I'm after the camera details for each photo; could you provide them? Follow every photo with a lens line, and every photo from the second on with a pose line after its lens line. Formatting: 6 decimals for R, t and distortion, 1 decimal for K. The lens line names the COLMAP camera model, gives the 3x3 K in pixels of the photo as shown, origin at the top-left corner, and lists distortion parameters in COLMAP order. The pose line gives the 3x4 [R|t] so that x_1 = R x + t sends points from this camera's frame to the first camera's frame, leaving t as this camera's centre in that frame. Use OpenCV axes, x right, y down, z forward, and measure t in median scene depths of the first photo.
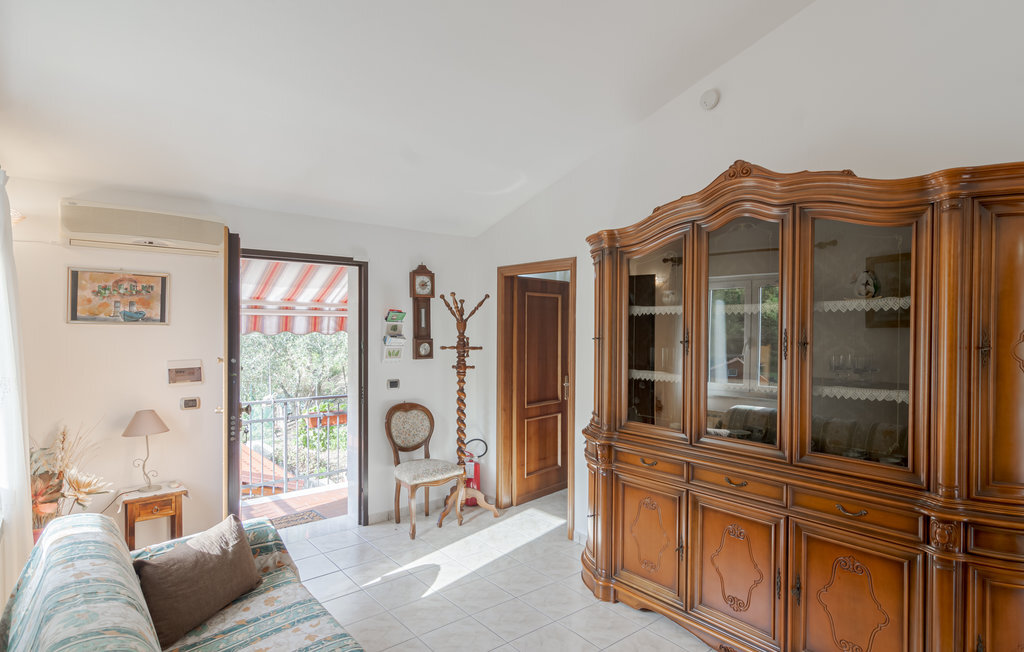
lens RADIAL K [[546.1, 0, 539.3], [0, 546.1, 327.7], [0, 0, 1]] dist [0.002750, 0.001297]
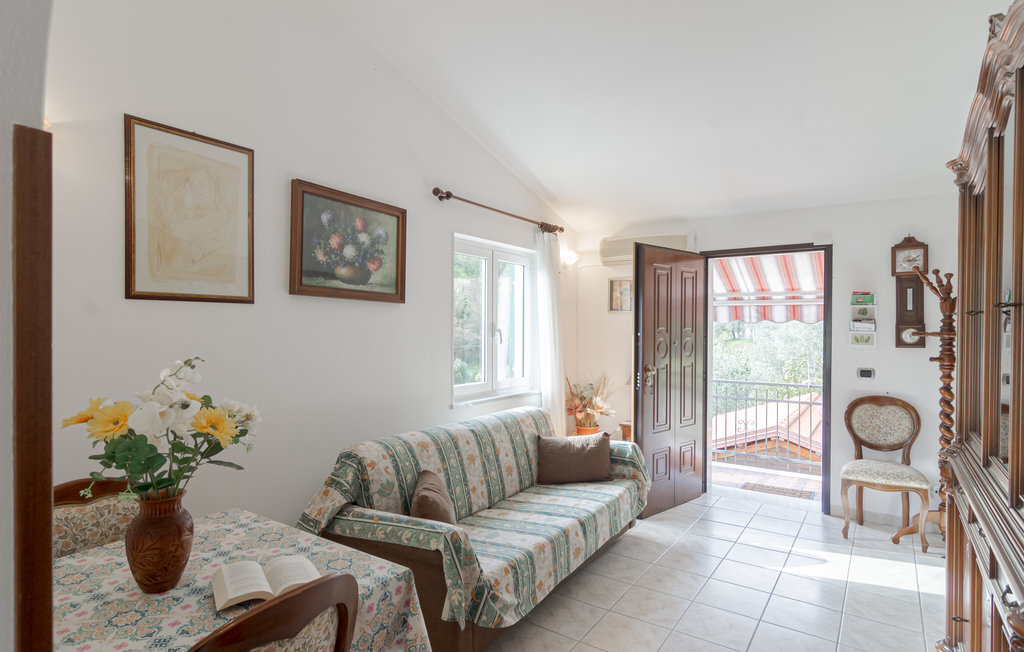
lens RADIAL K [[555.2, 0, 497.3], [0, 555.2, 330.2], [0, 0, 1]] dist [-0.001185, 0.000083]
pose [[0.254209, 0.001890, -0.967147, 0.470802], [0.000313, 0.999998, 0.002037, 0.028929], [0.967149, -0.000821, 0.254208, 0.169327]]
